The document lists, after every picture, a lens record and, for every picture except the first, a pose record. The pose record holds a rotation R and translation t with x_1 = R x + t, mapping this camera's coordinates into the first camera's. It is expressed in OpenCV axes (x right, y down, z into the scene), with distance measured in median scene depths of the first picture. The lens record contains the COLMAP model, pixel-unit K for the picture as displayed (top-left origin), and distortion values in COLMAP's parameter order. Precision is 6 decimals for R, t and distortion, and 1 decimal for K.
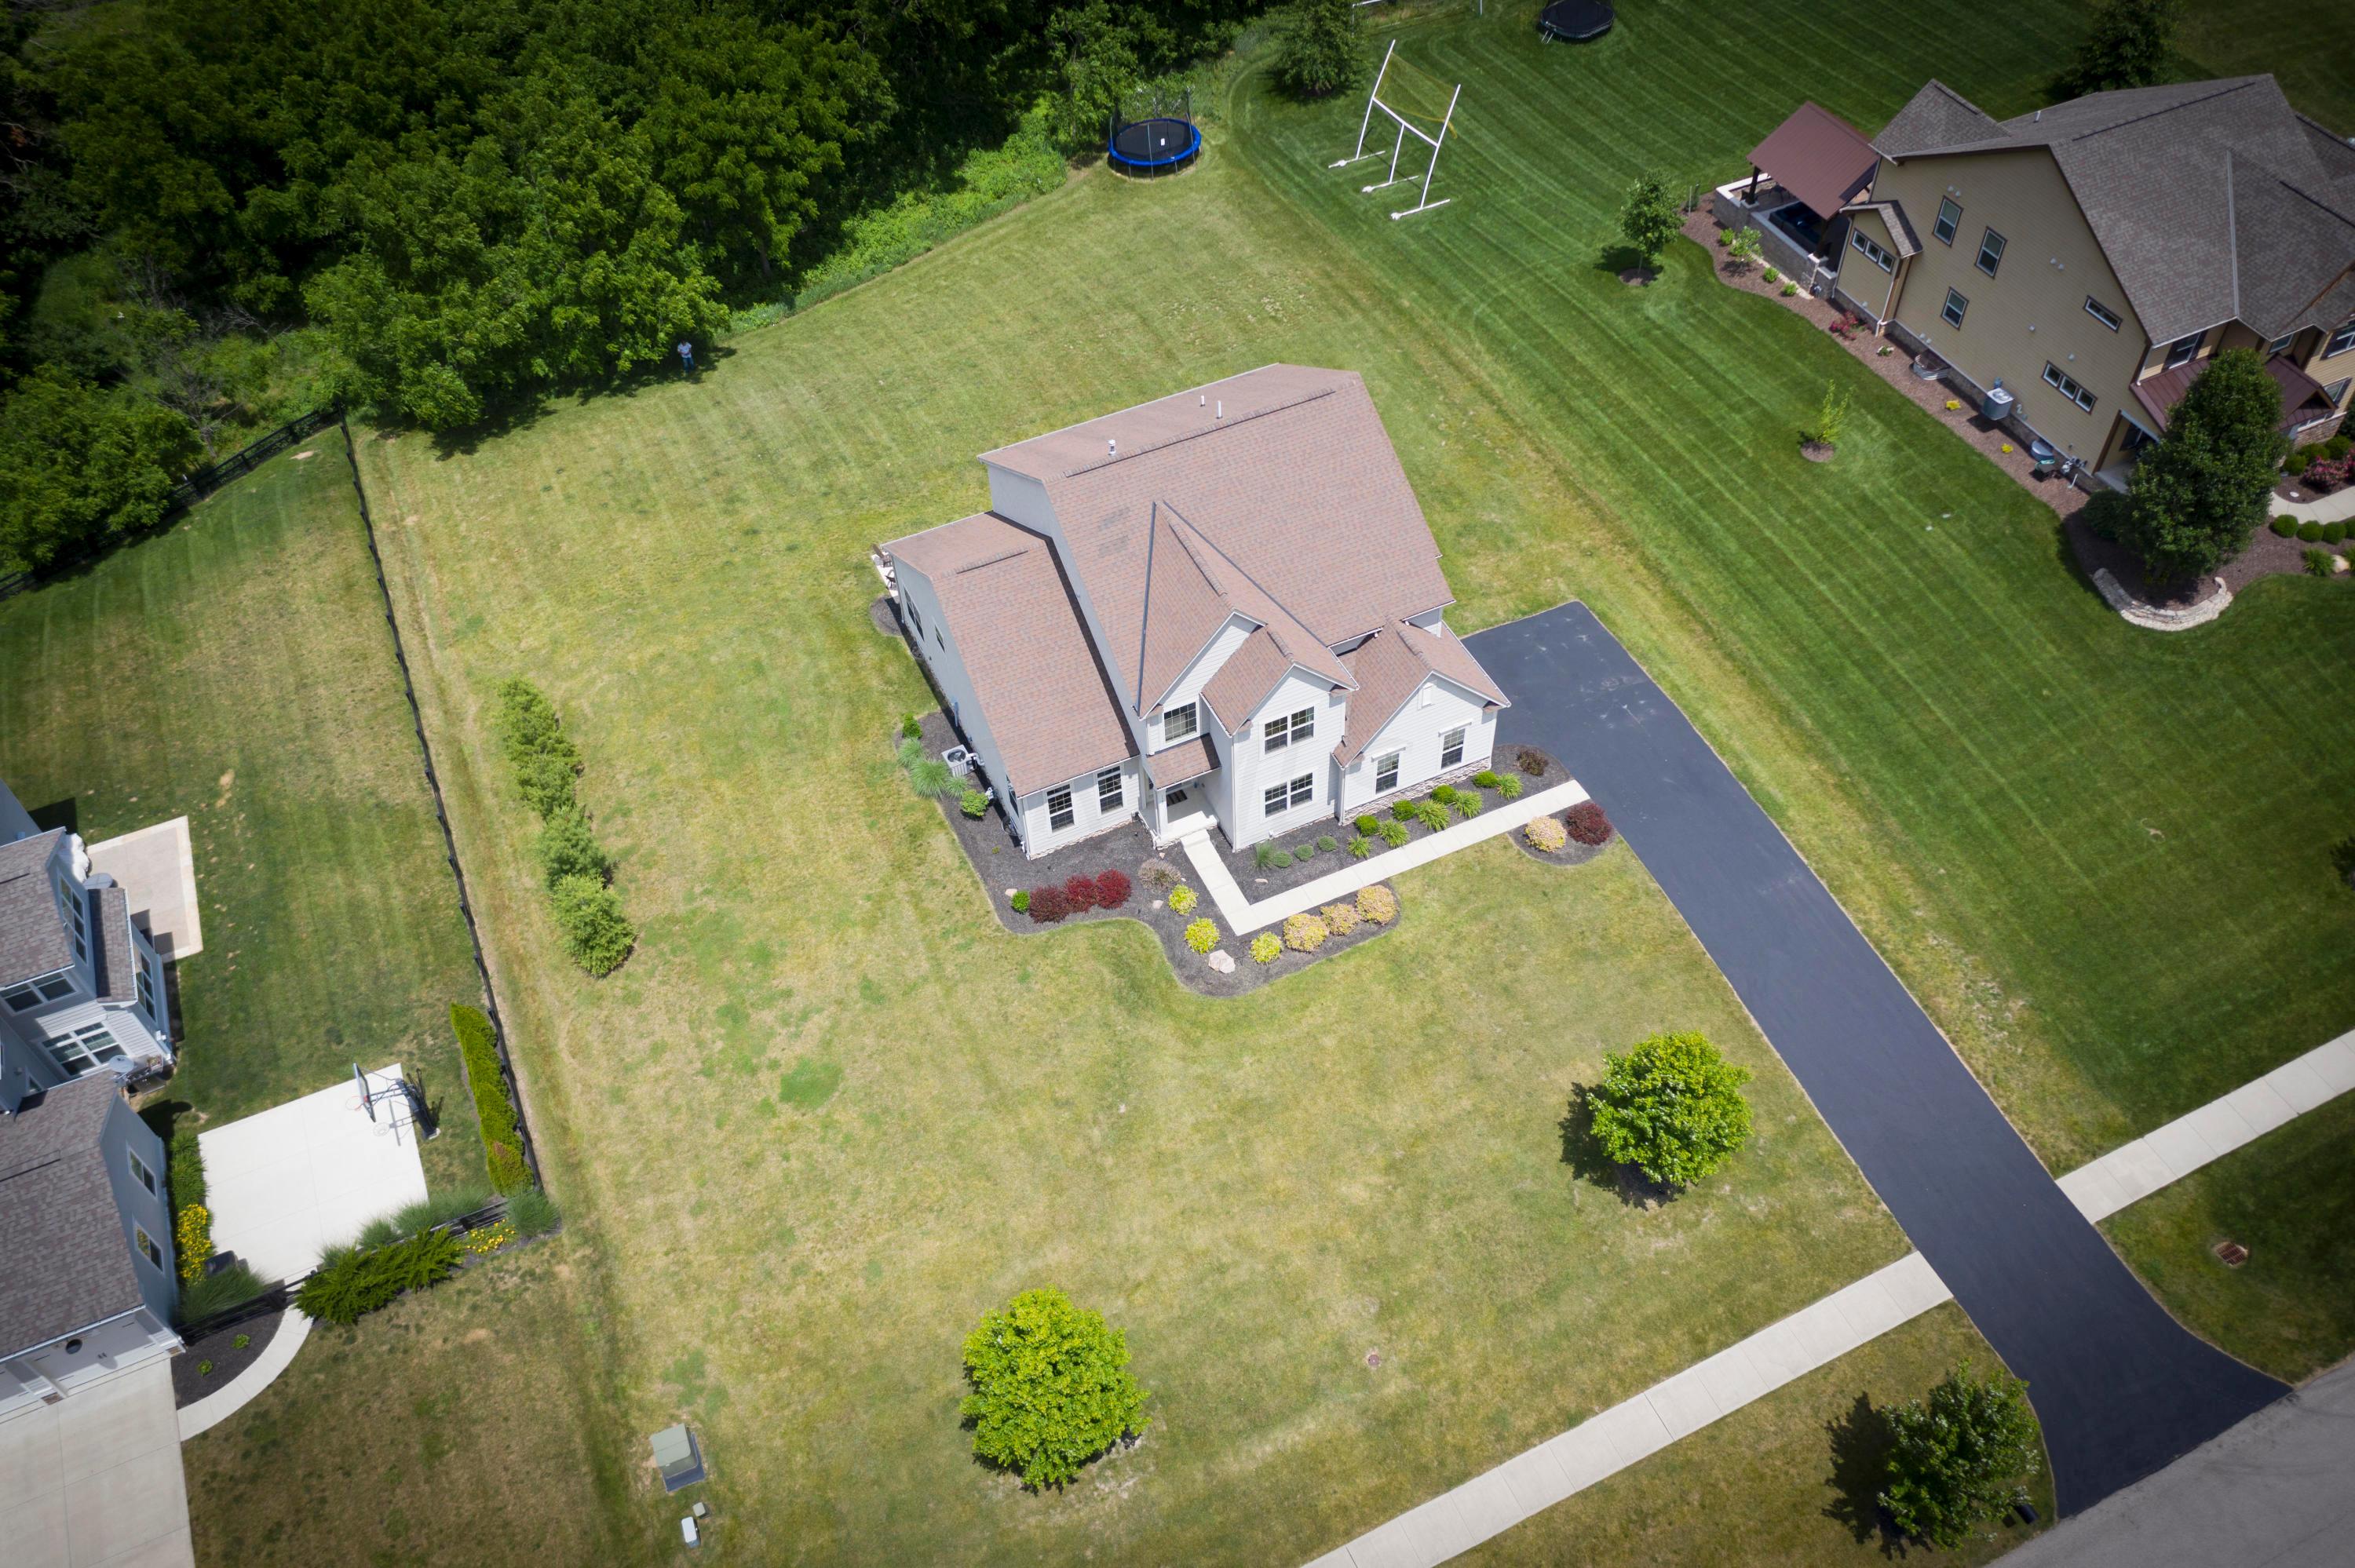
lens RADIAL K [[1870.4, 0, 1181.3], [0, 1870.4, 769.9], [0, 0, 1]] dist [-0.019811, 0.020503]
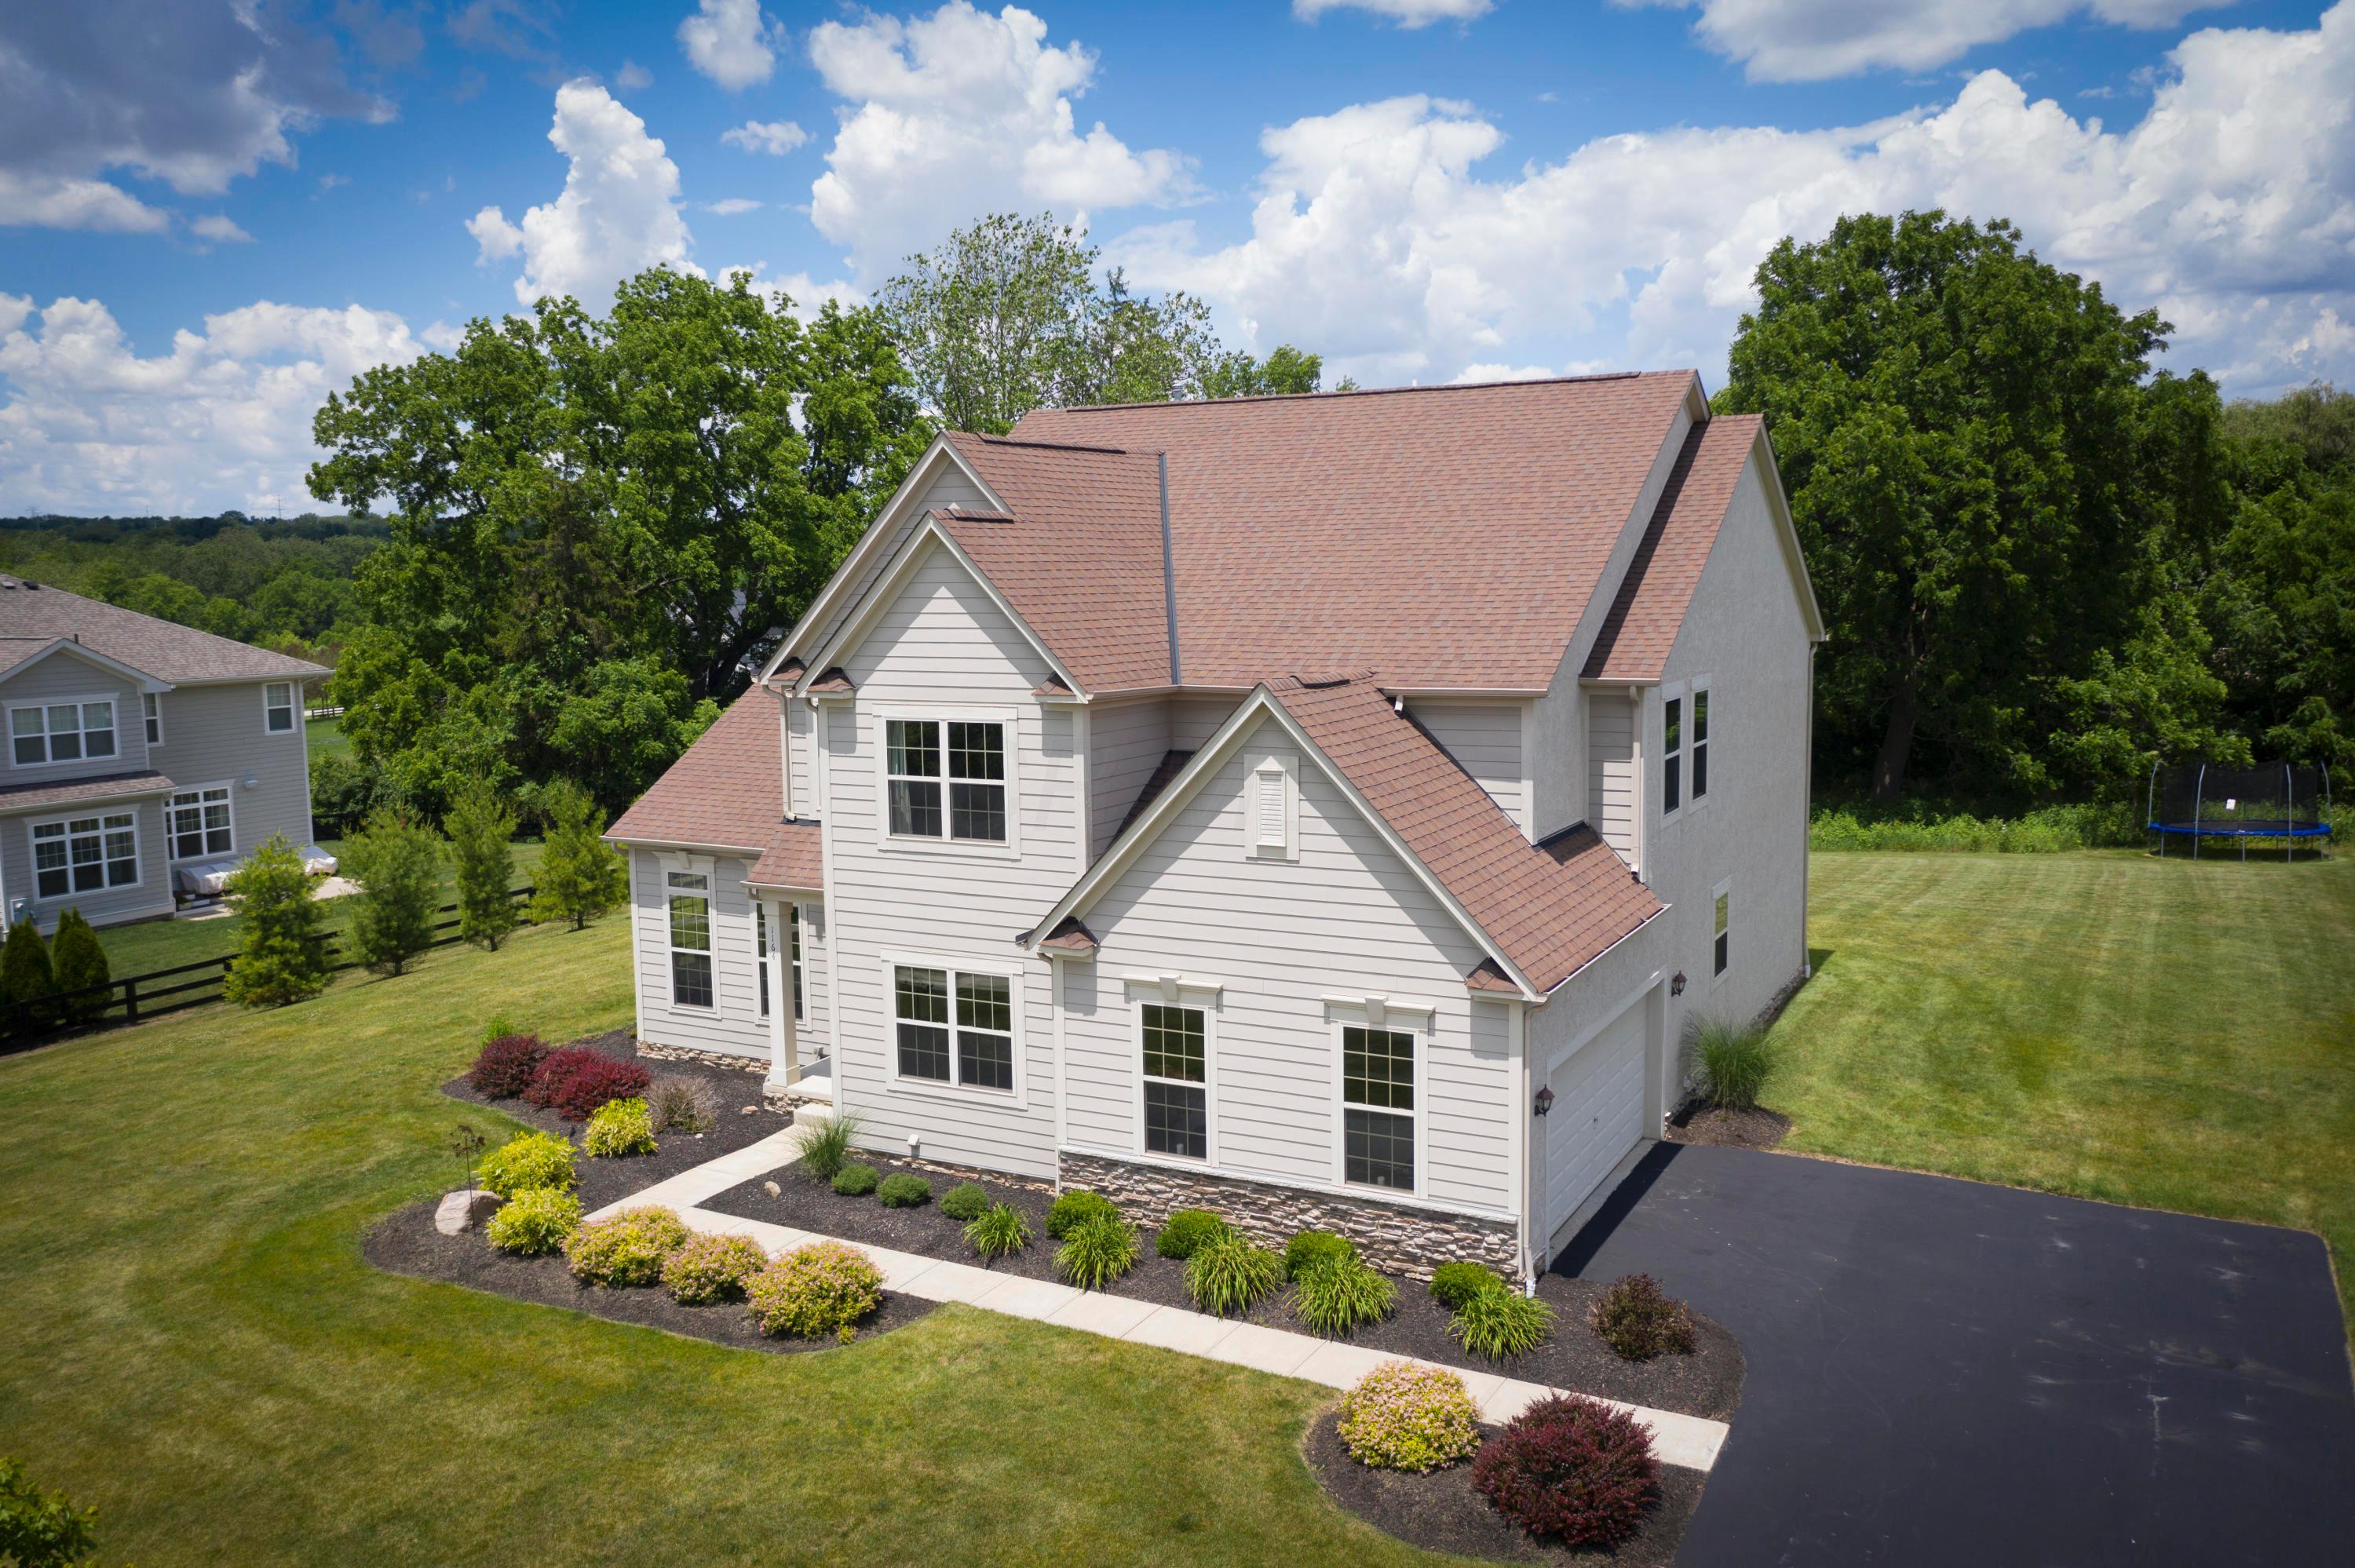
lens RADIAL K [[1870.4, 0, 1181.3], [0, 1870.4, 769.9], [0, 0, 1]] dist [-0.019811, 0.020503]
pose [[0.601070, 0.113881, -0.791041, 0.384120], [-0.598098, 0.720606, -0.350722, 0.082089], [0.530088, 0.683929, 0.501247, 0.811640]]
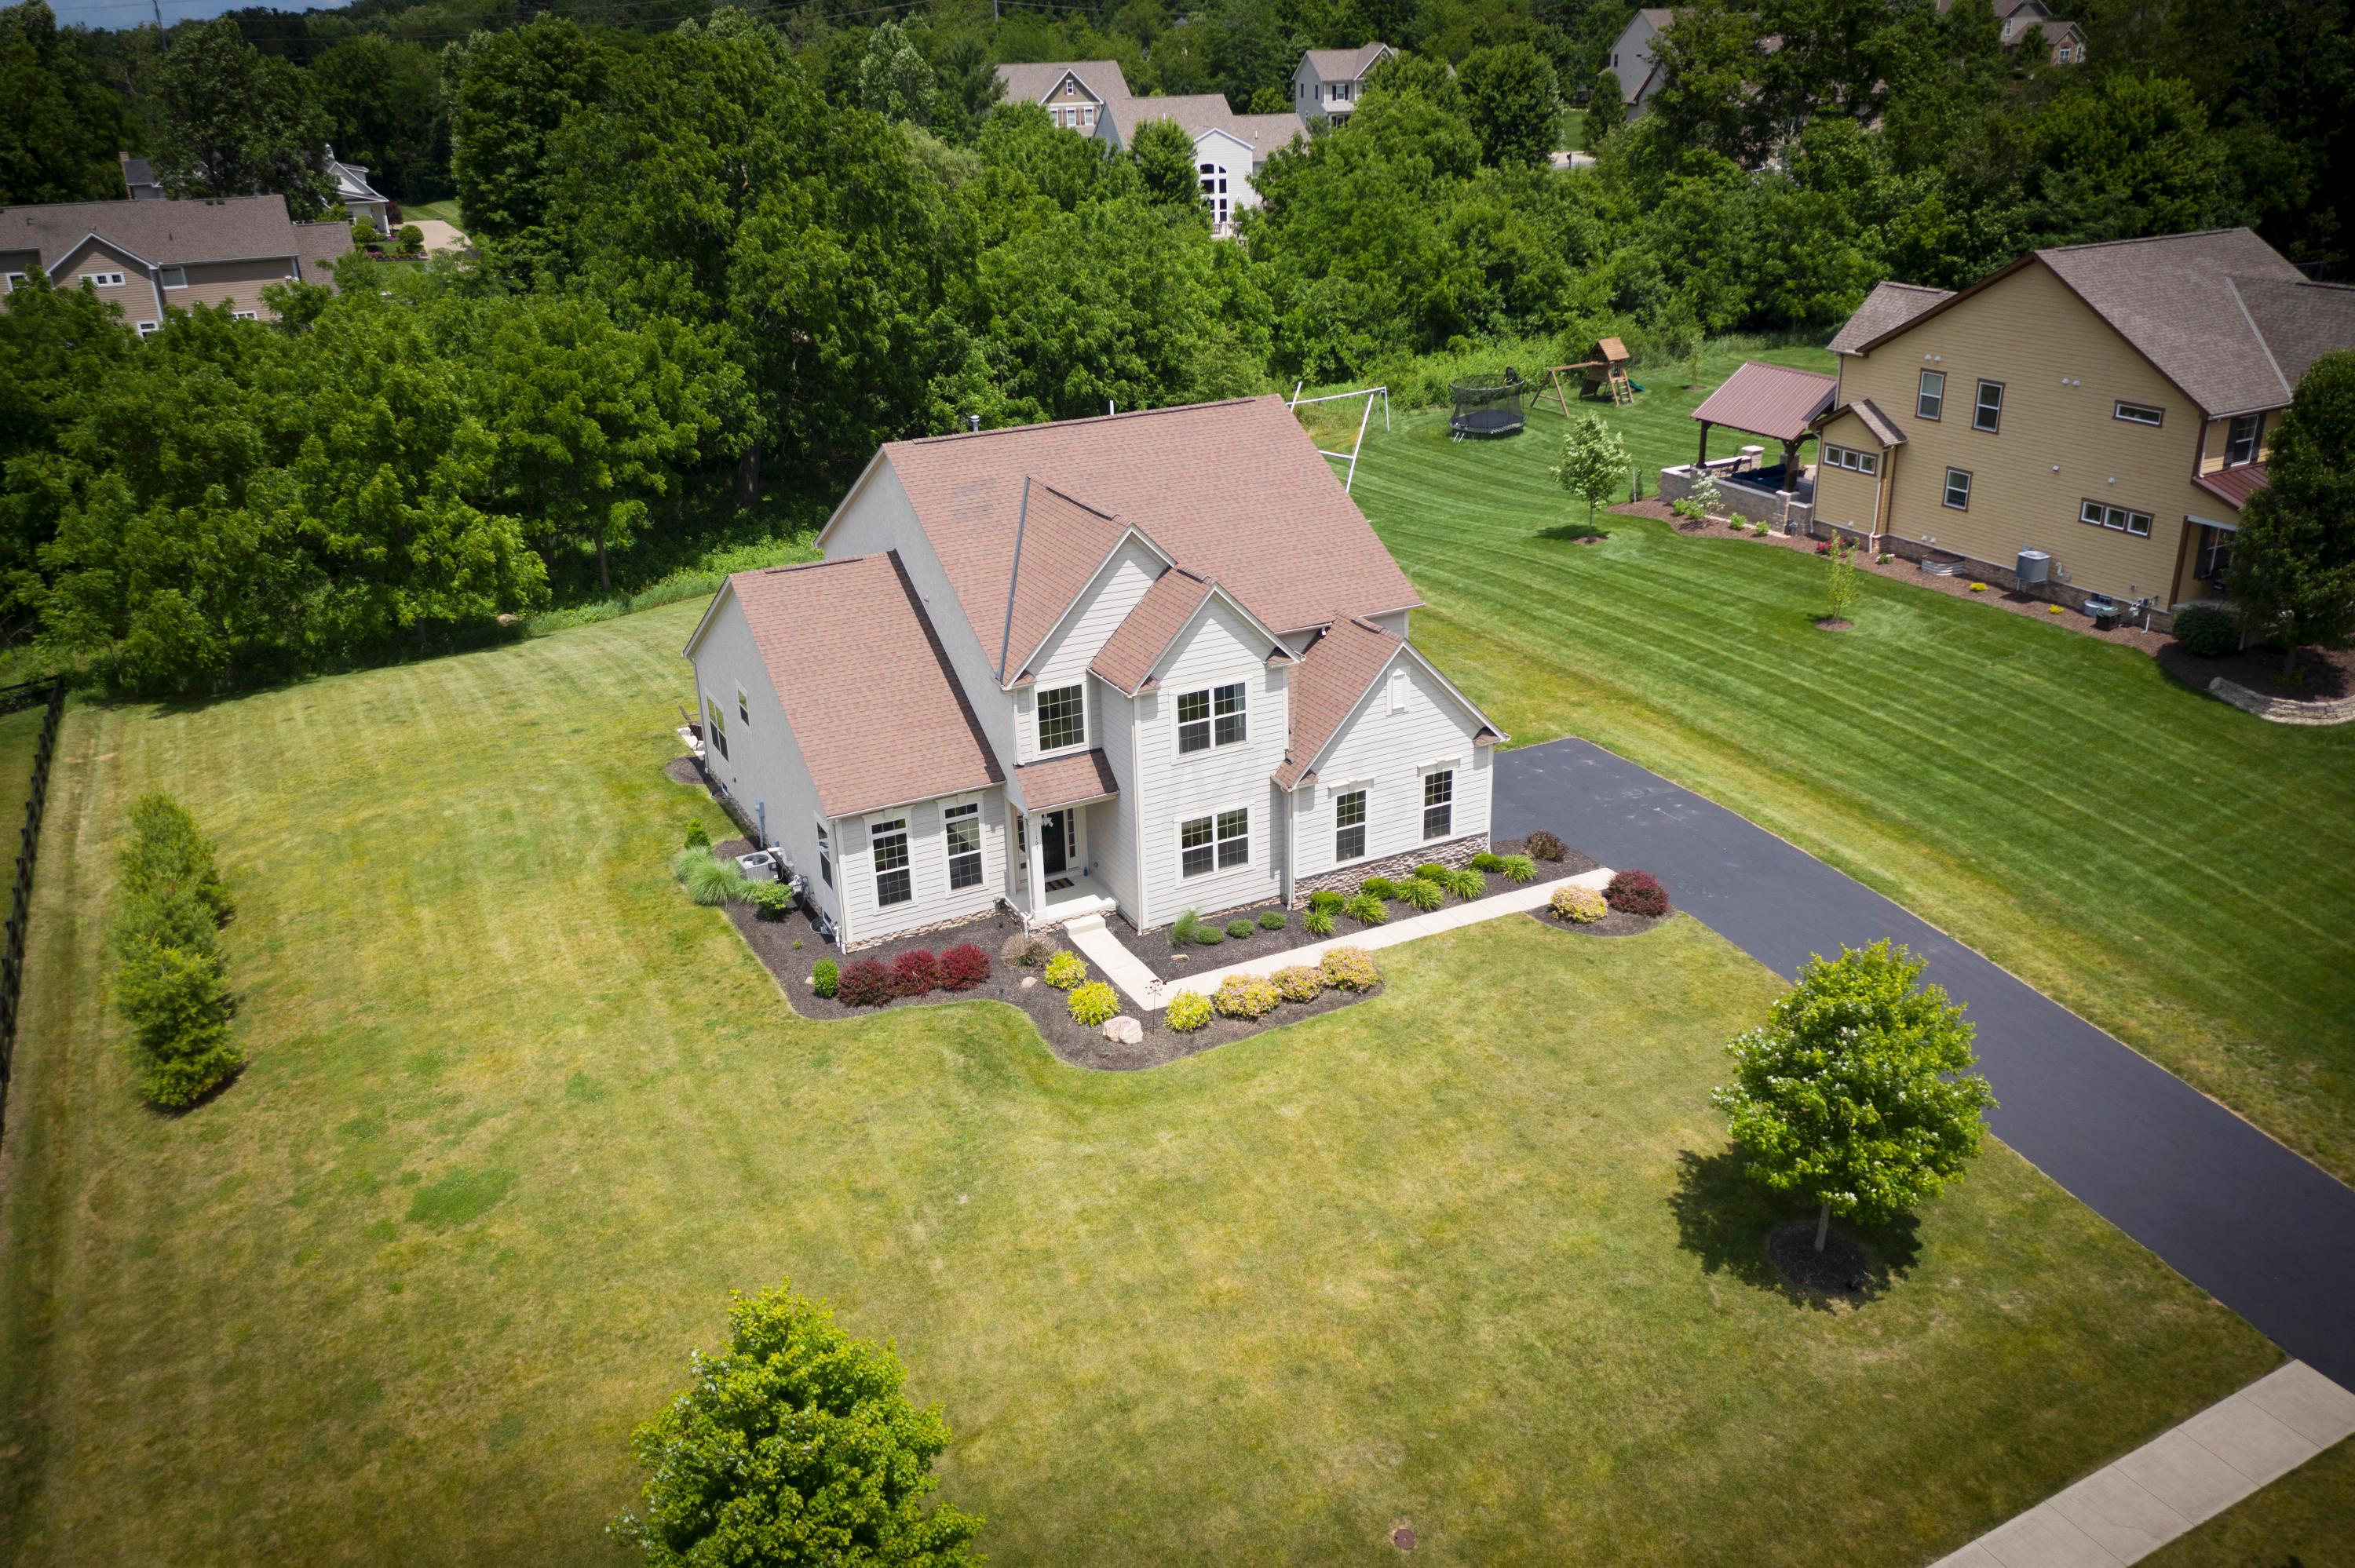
lens RADIAL K [[1870.4, 0, 1181.3], [0, 1870.4, 769.9], [0, 0, 1]] dist [-0.019811, 0.020503]
pose [[0.998948, -0.008765, 0.045016, 0.013037], [0.027804, 0.896353, -0.442468, 0.307283], [-0.036472, 0.443254, 0.895654, 0.357159]]
